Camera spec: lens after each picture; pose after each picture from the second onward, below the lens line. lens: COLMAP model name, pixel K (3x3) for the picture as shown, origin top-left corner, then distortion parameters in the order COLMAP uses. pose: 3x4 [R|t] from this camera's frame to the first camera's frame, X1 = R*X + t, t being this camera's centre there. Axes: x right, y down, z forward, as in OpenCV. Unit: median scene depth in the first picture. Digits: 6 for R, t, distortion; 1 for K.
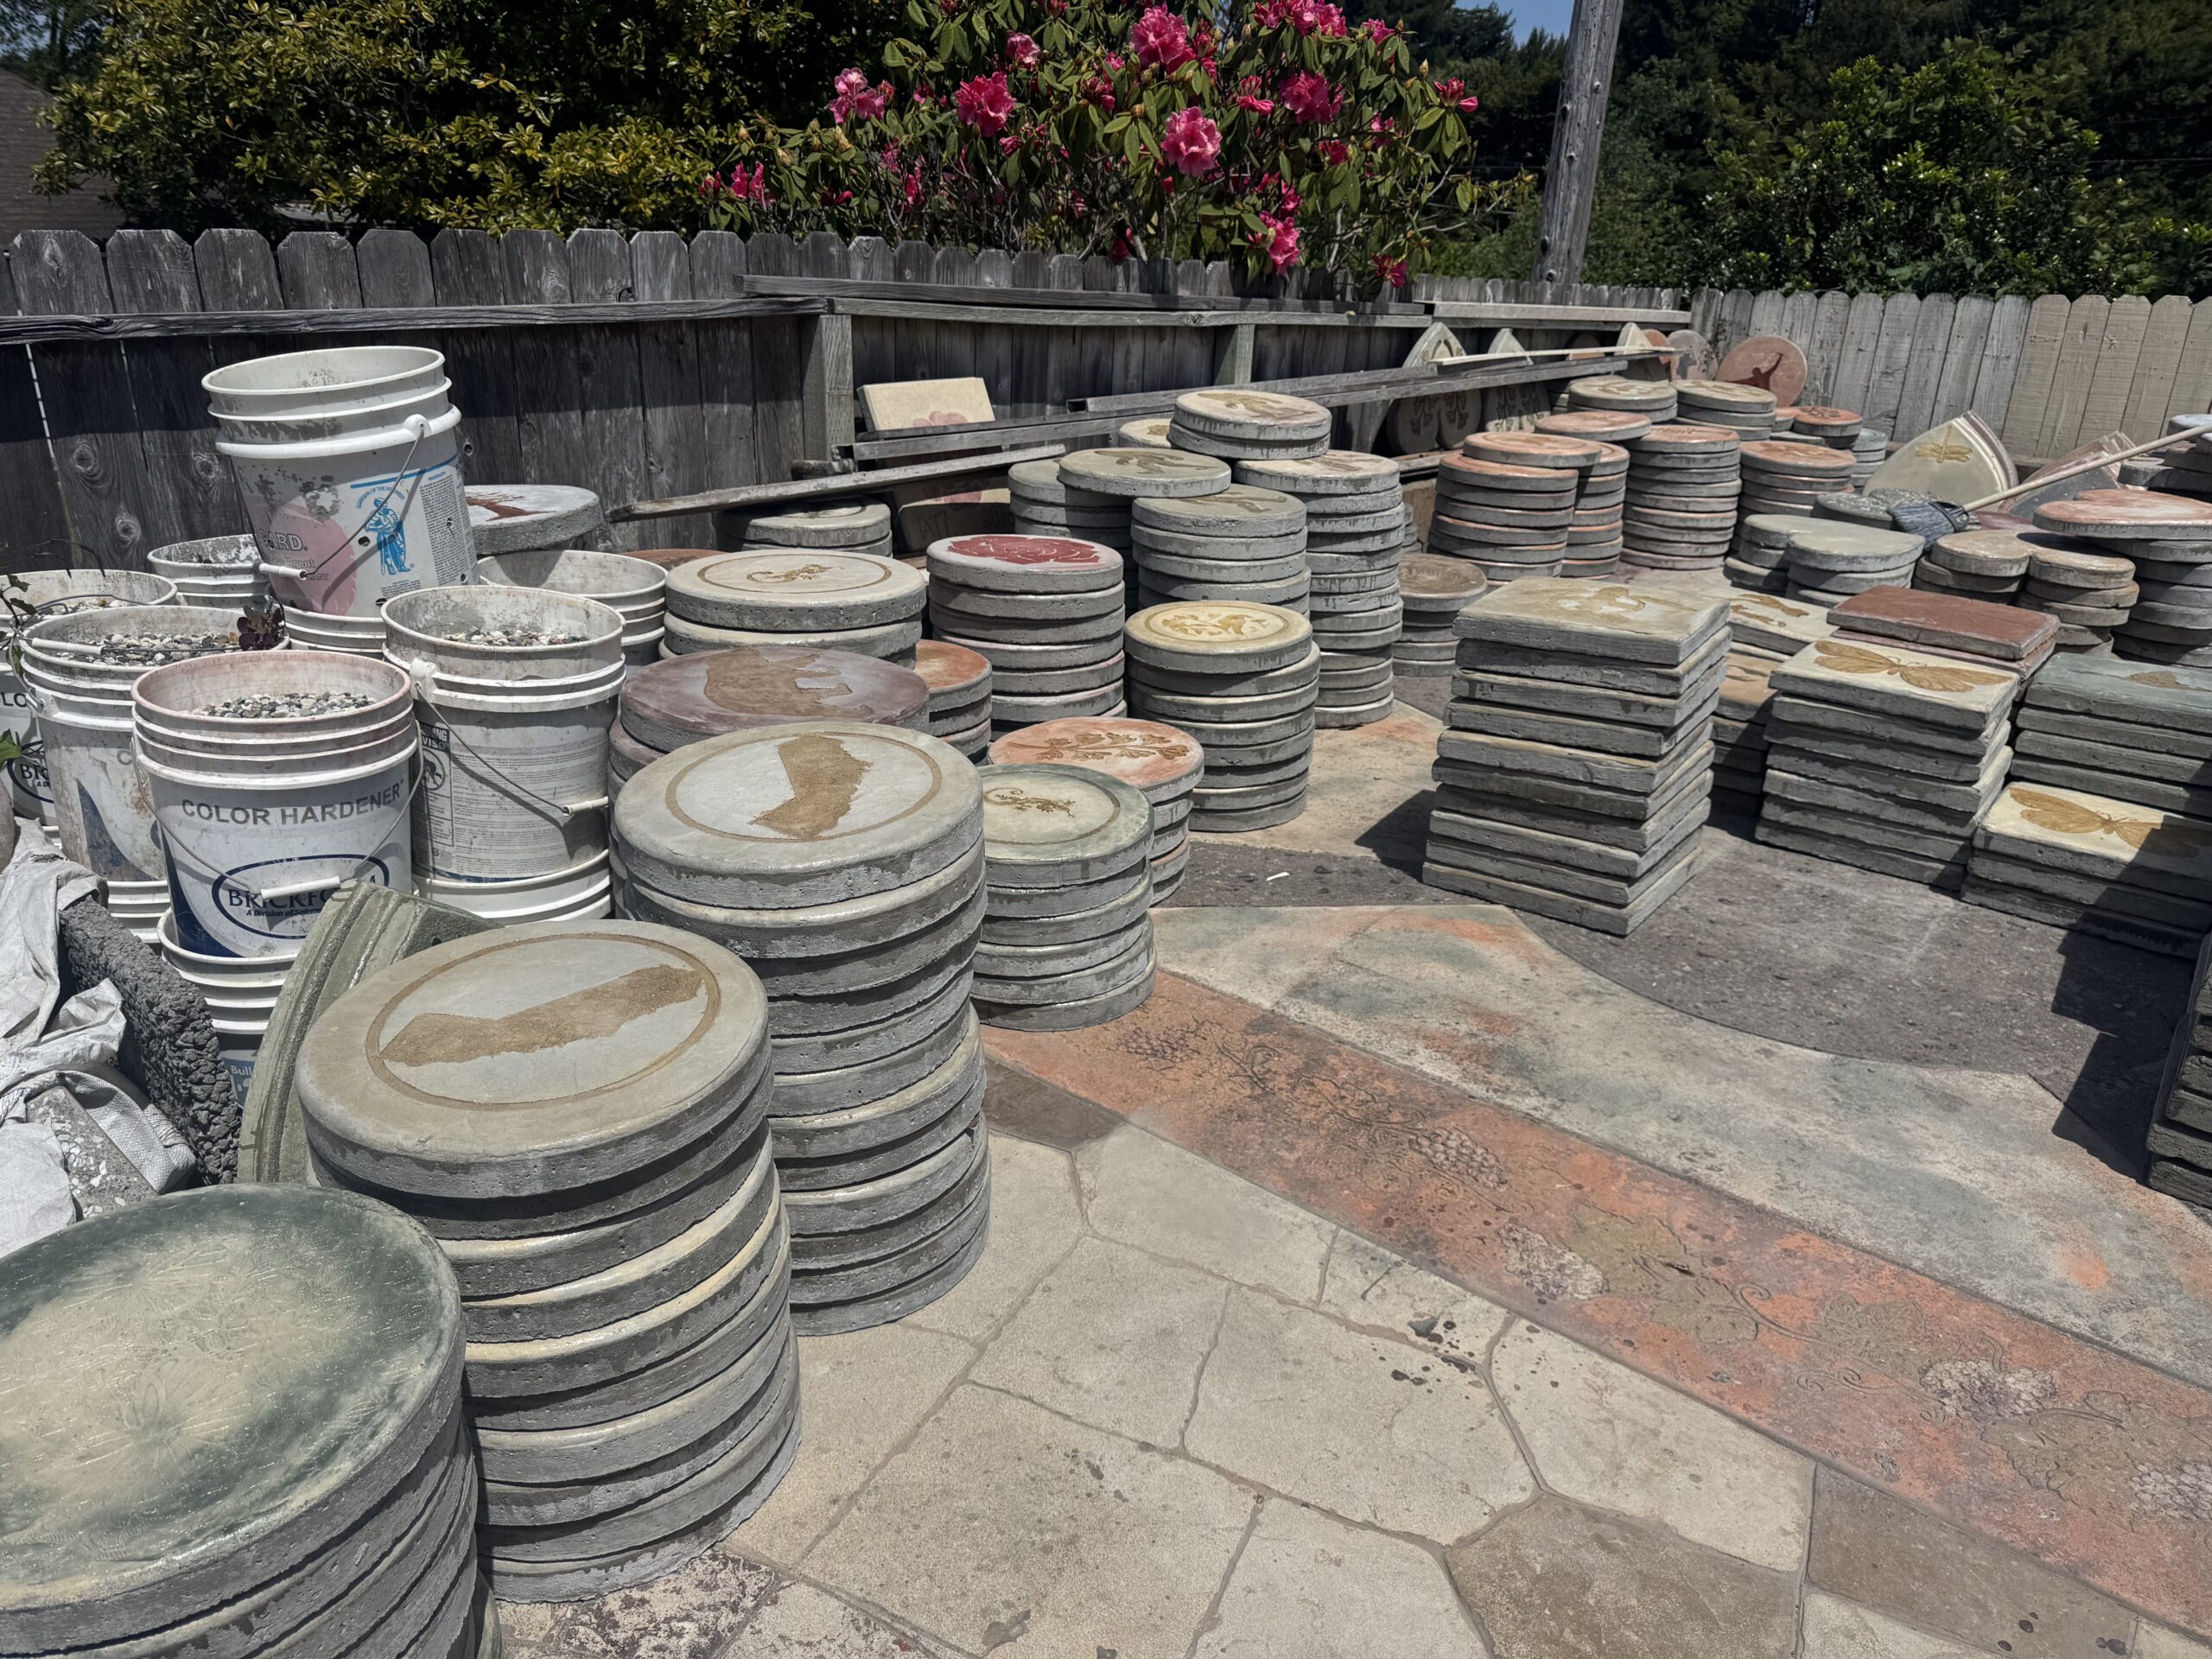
lens RADIAL K [[1568.0, 0, 1085.0], [0, 1568.0, 822.2], [0, 0, 1]] dist [0.023892, -0.028522]
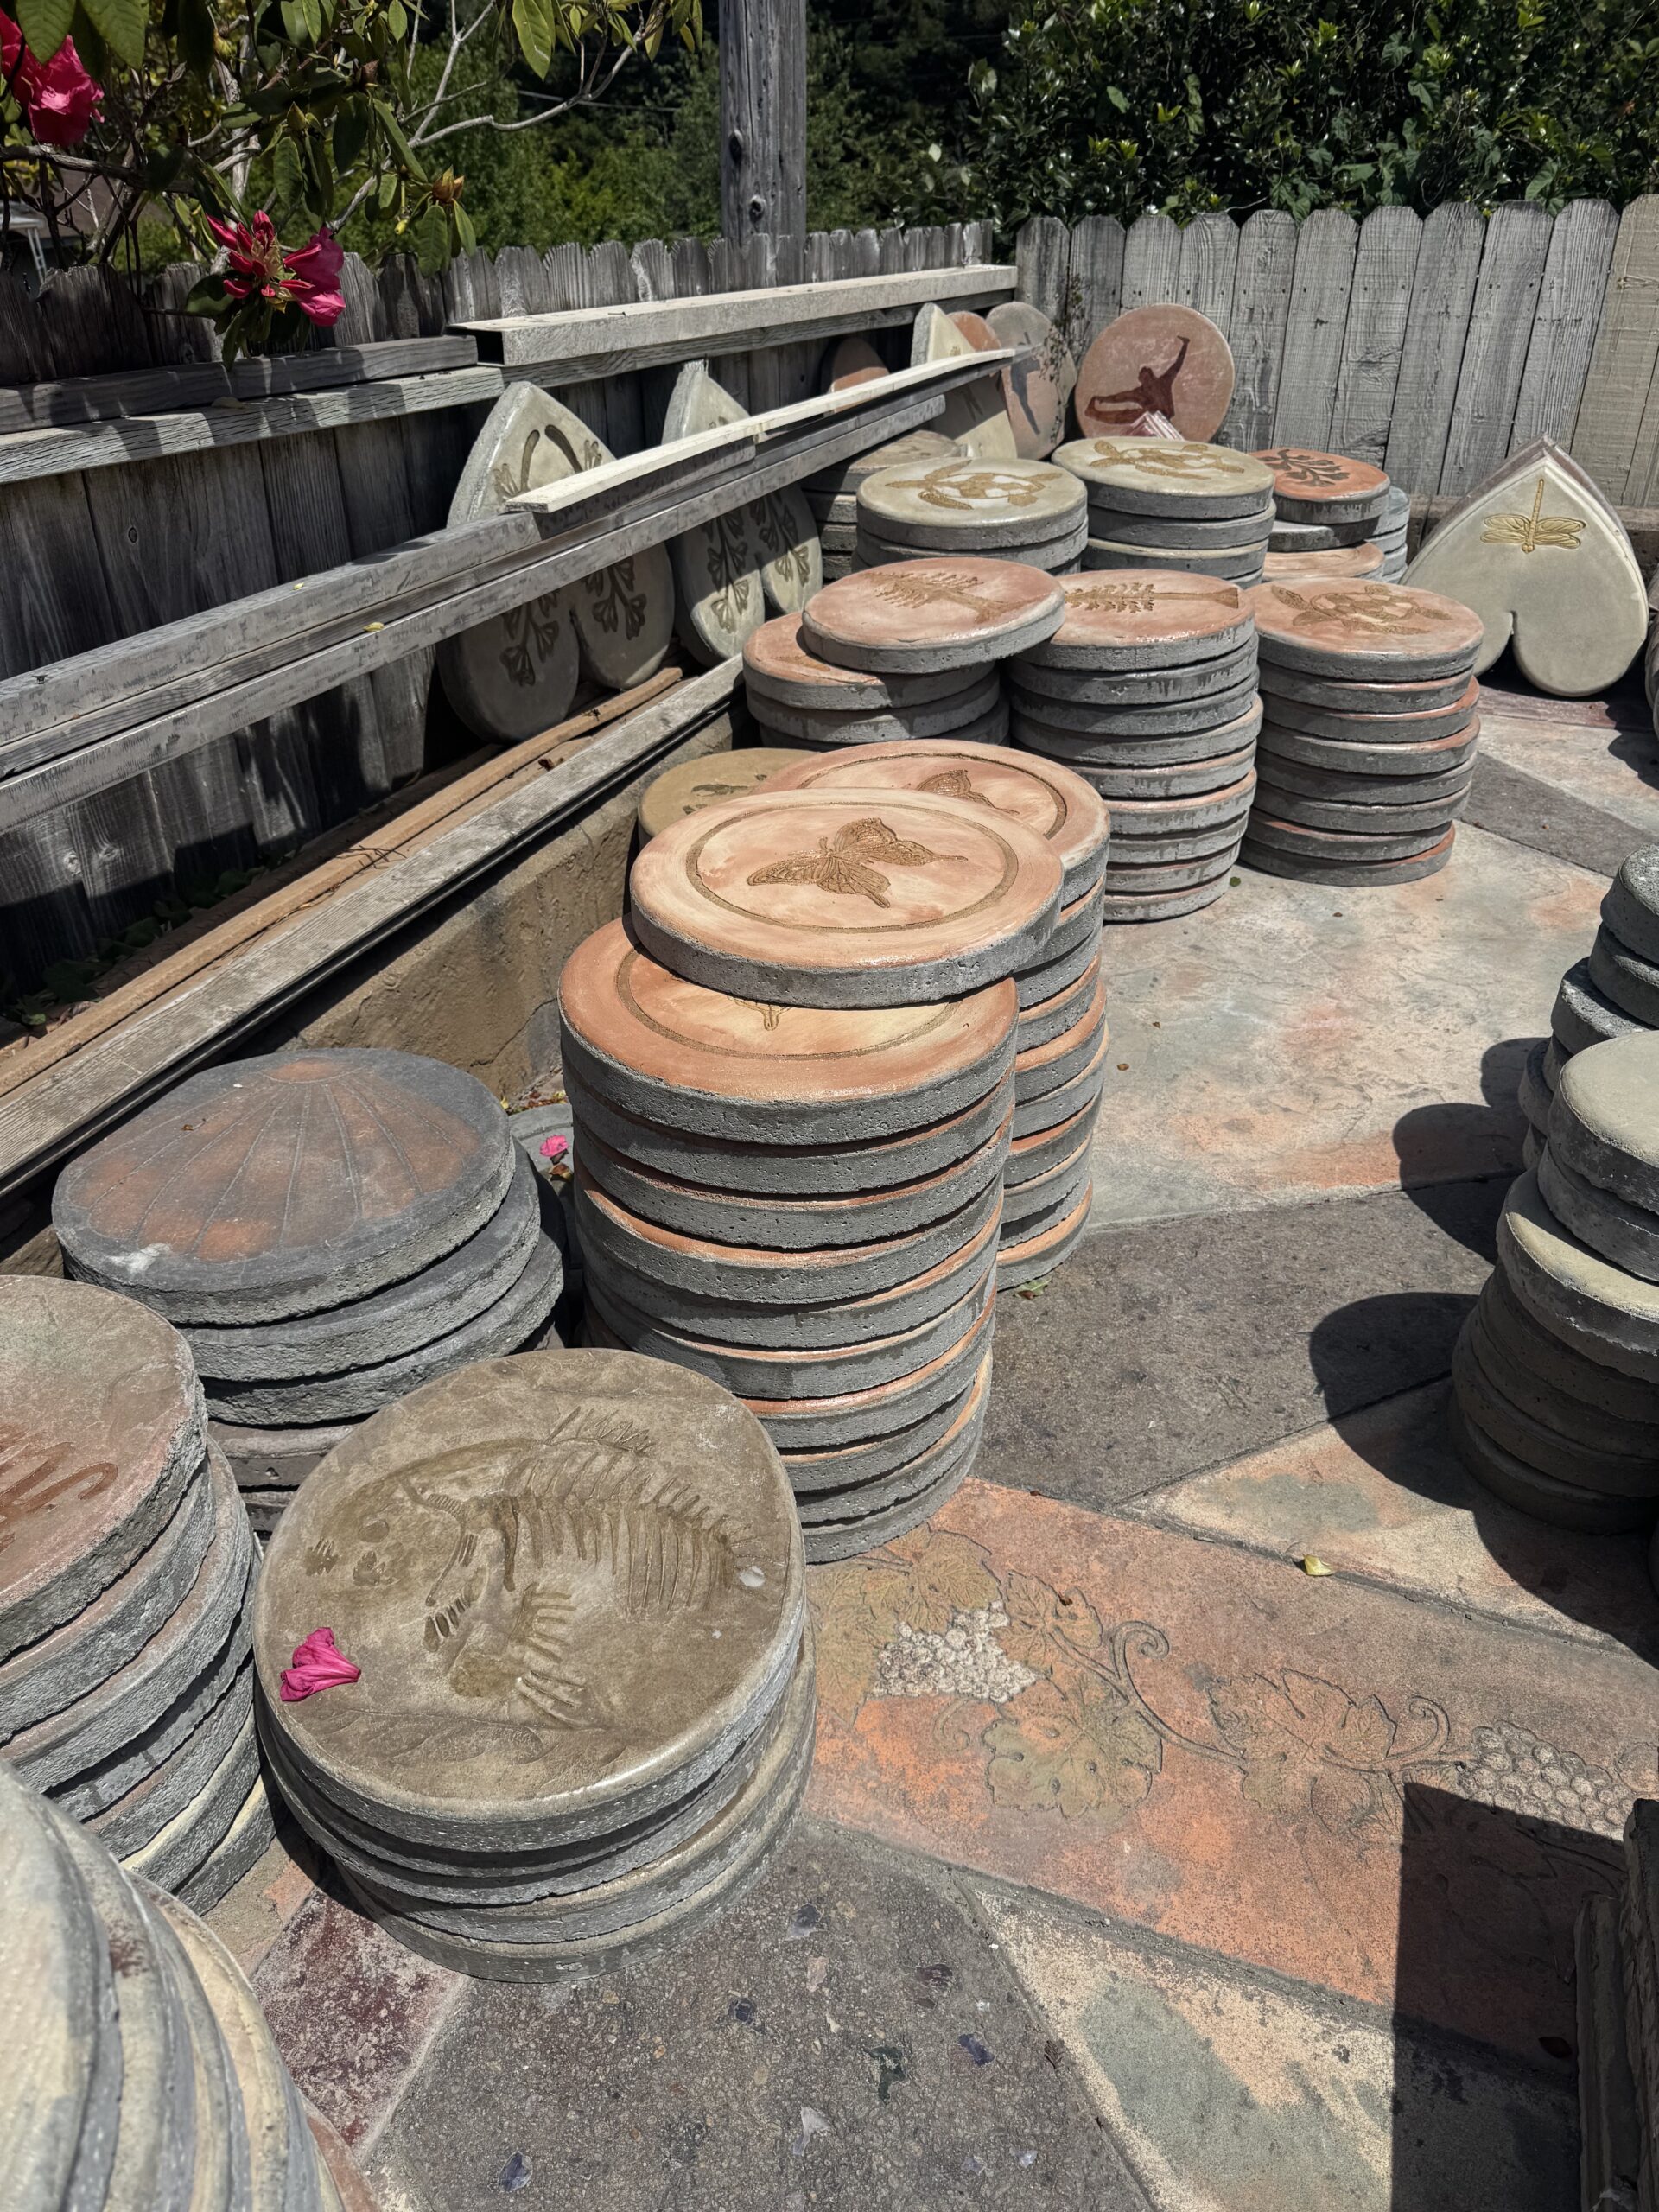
lens RADIAL K [[1568.0, 0, 841.1], [0, 1568.0, 1121.7], [0, 0, 1]] dist [0.023892, -0.028522]
pose [[0.943799, -0.213899, 0.251975, 0.174907], [0.160275, 0.962907, 0.217078, -0.230633], [-0.289061, -0.164493, 0.943073, 0.628053]]
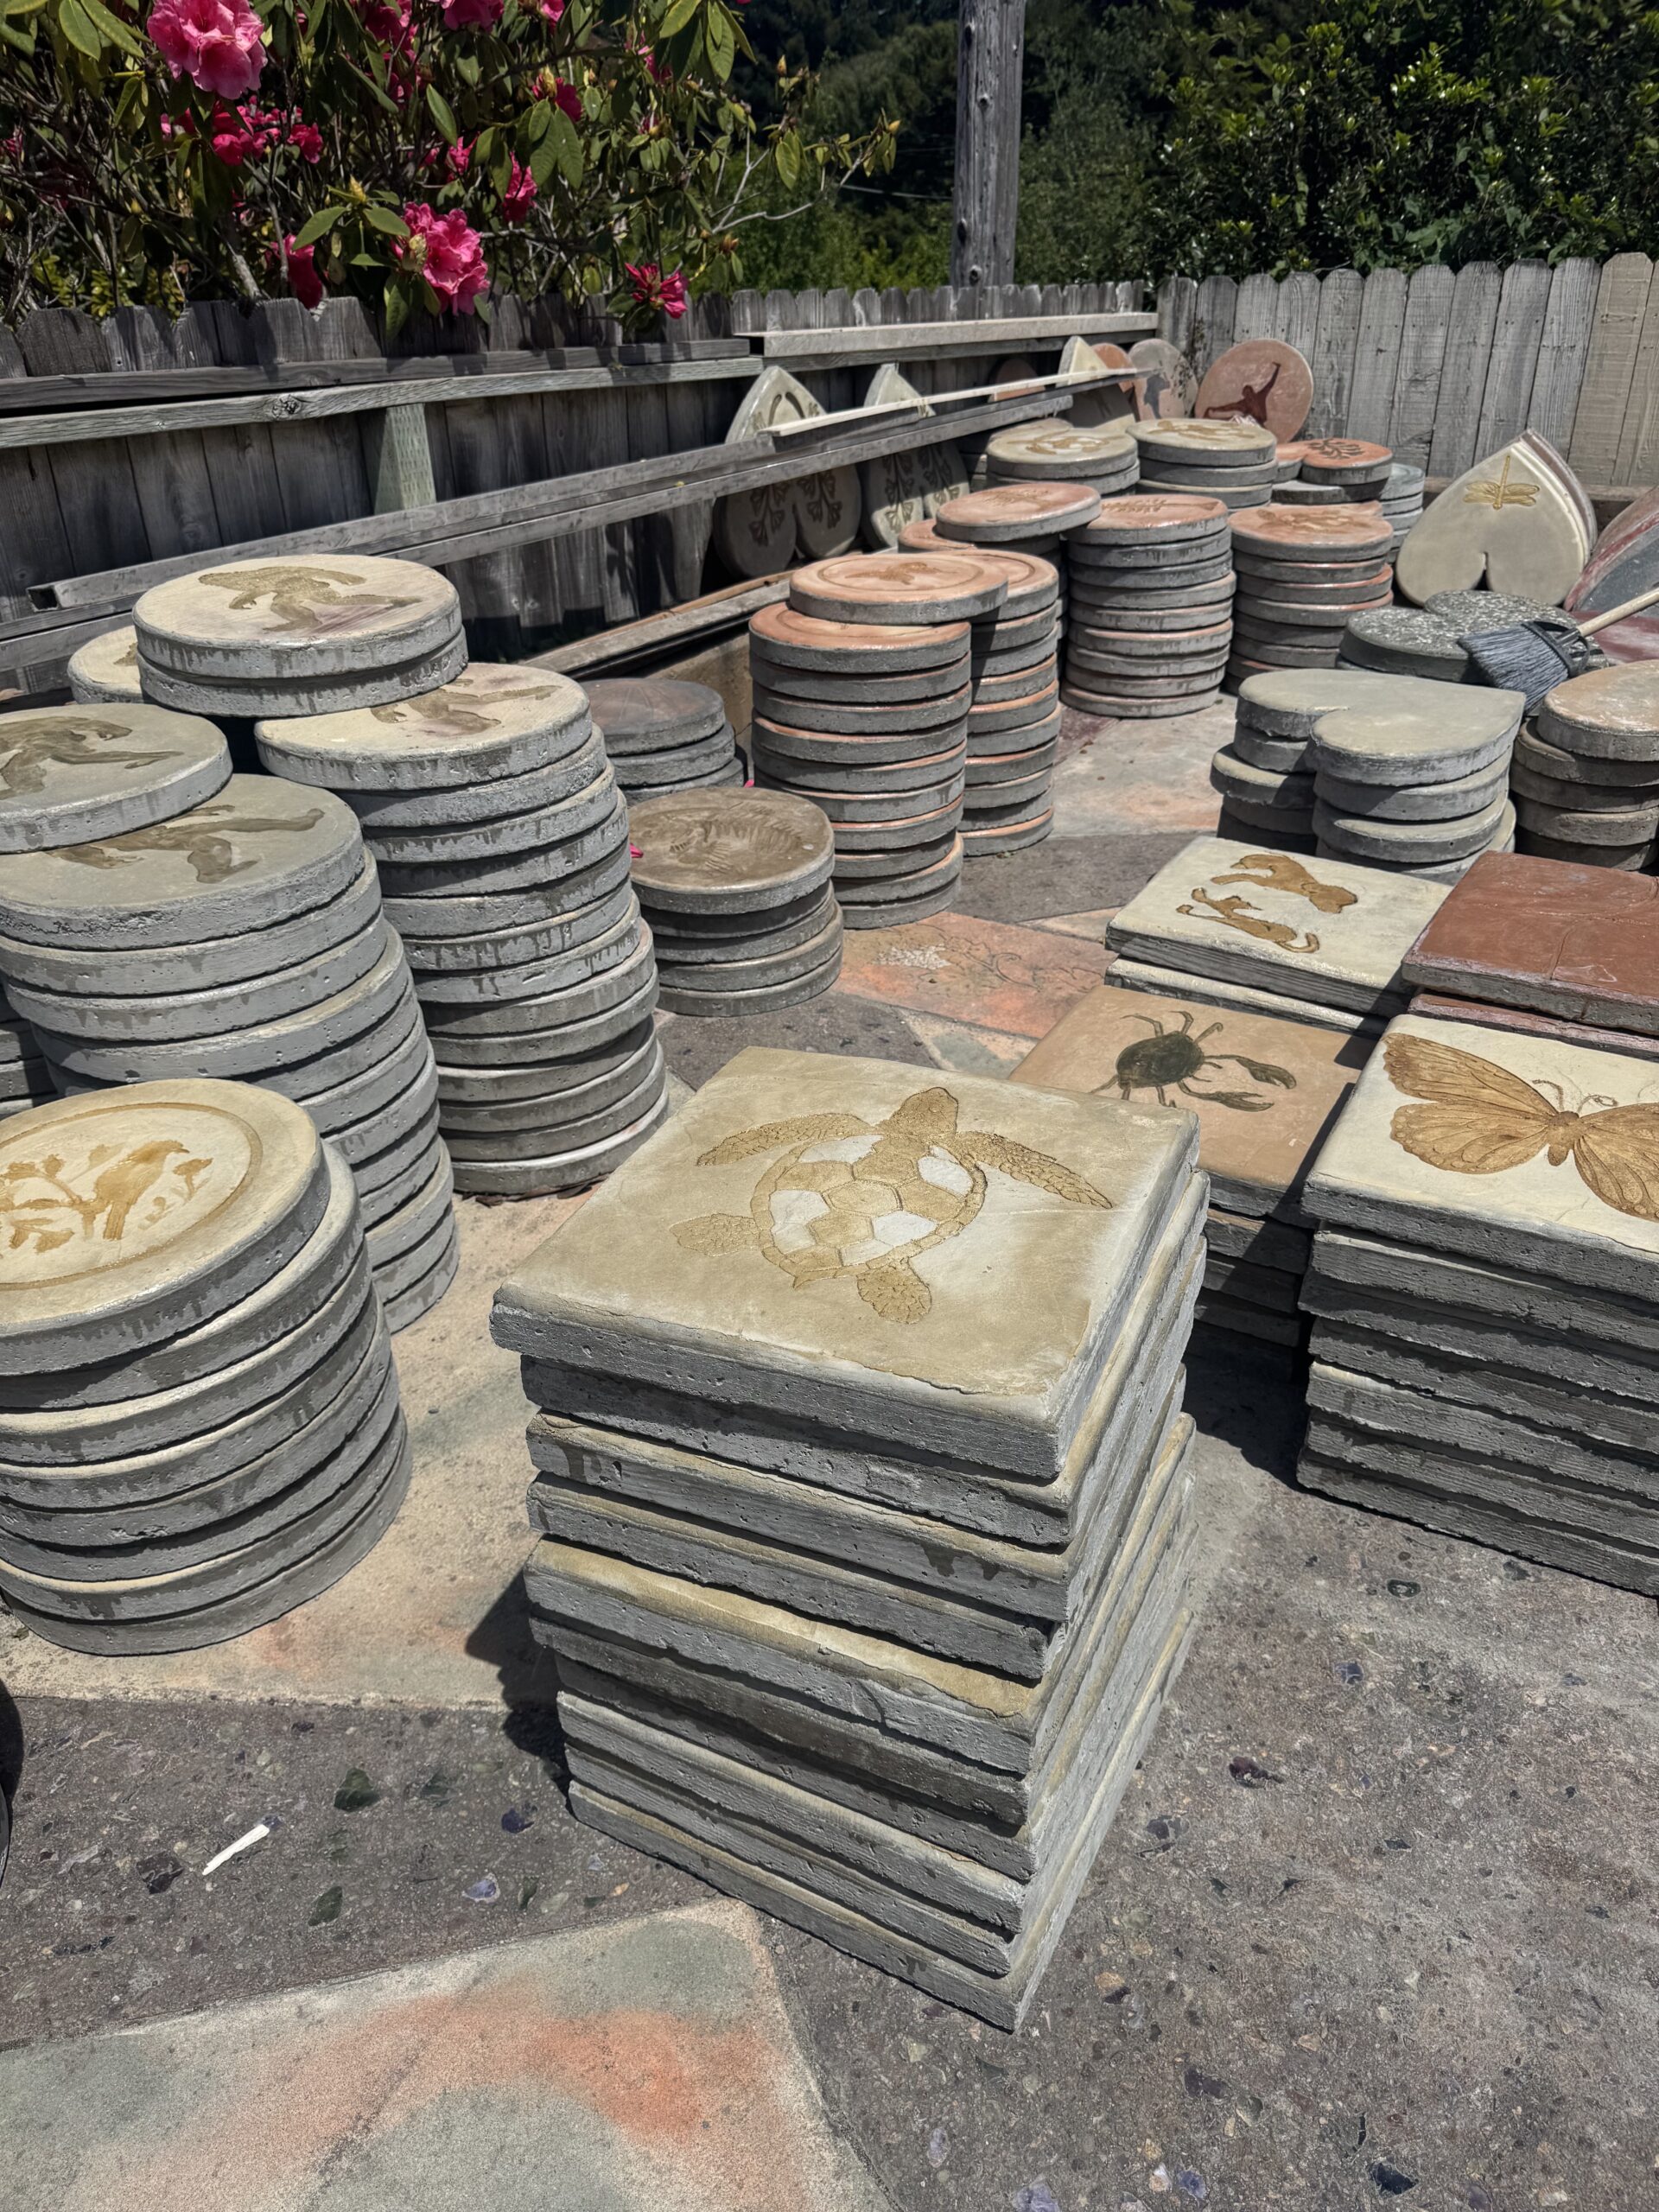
lens RADIAL K [[1568.0, 0, 833.1], [0, 1568.0, 1100.2], [0, 0, 1]] dist [0.023892, -0.028522]
pose [[0.985860, -0.130061, 0.105661, 0.150665], [0.114106, 0.982812, 0.145122, -0.118319], [-0.122720, -0.131013, 0.983756, 0.336827]]
